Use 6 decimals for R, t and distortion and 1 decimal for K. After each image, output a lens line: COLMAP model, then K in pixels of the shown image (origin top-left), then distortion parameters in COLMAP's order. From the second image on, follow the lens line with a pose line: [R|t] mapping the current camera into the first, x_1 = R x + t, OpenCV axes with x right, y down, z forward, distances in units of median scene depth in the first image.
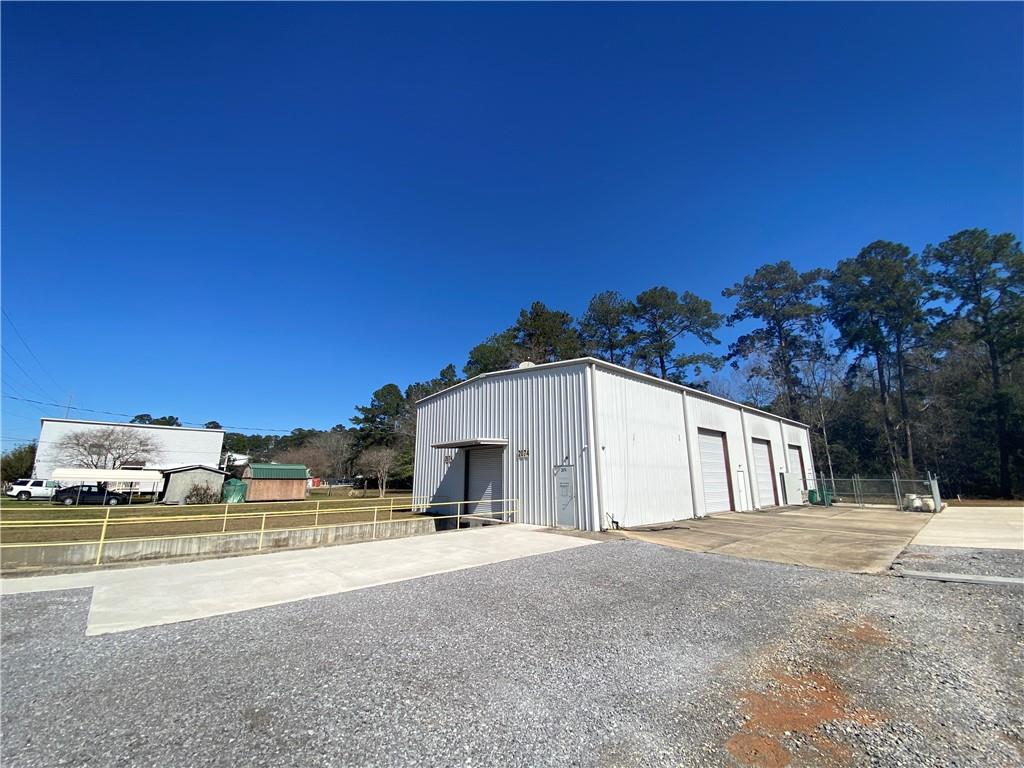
lens RADIAL K [[415.7, 0, 512.0], [0, 415.7, 384.0], [0, 0, 1]] dist [0.027337, -0.023034]
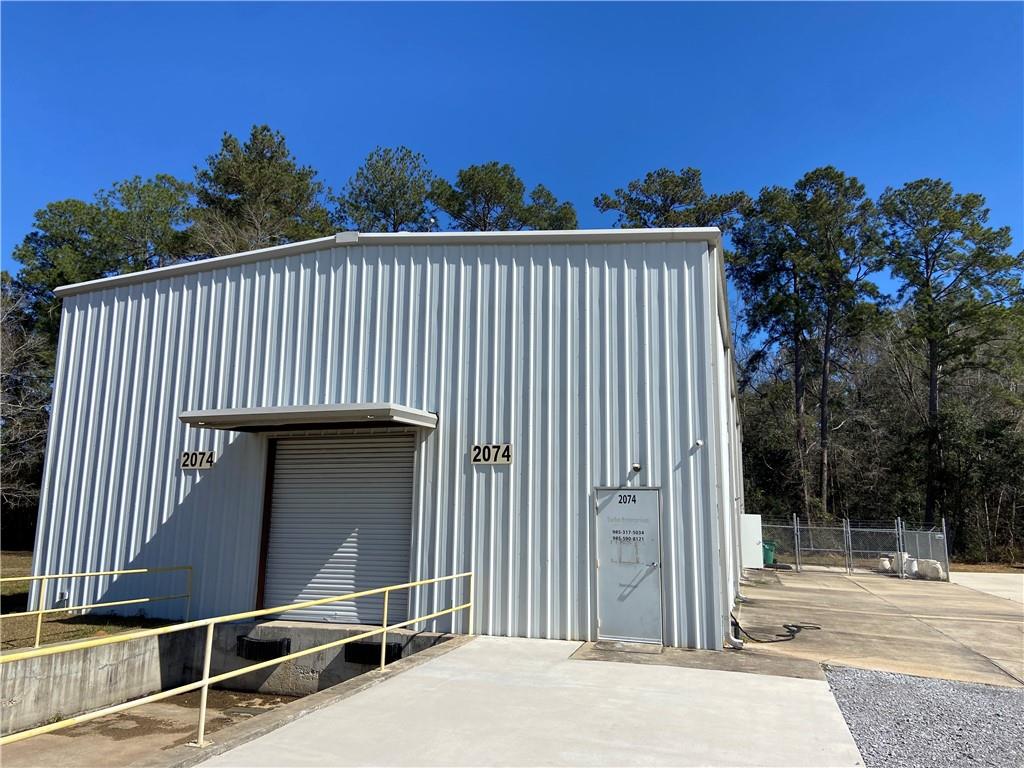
lens RADIAL K [[773.5, 0, 512.0], [0, 773.5, 384.0], [0, 0, 1]] dist [0.107867, -0.126406]
pose [[0.865103, 0.101125, 0.491295, -0.225908], [-0.126150, 0.991848, 0.017977, 0.062795], [-0.485473, -0.077529, 0.870807, 0.266275]]
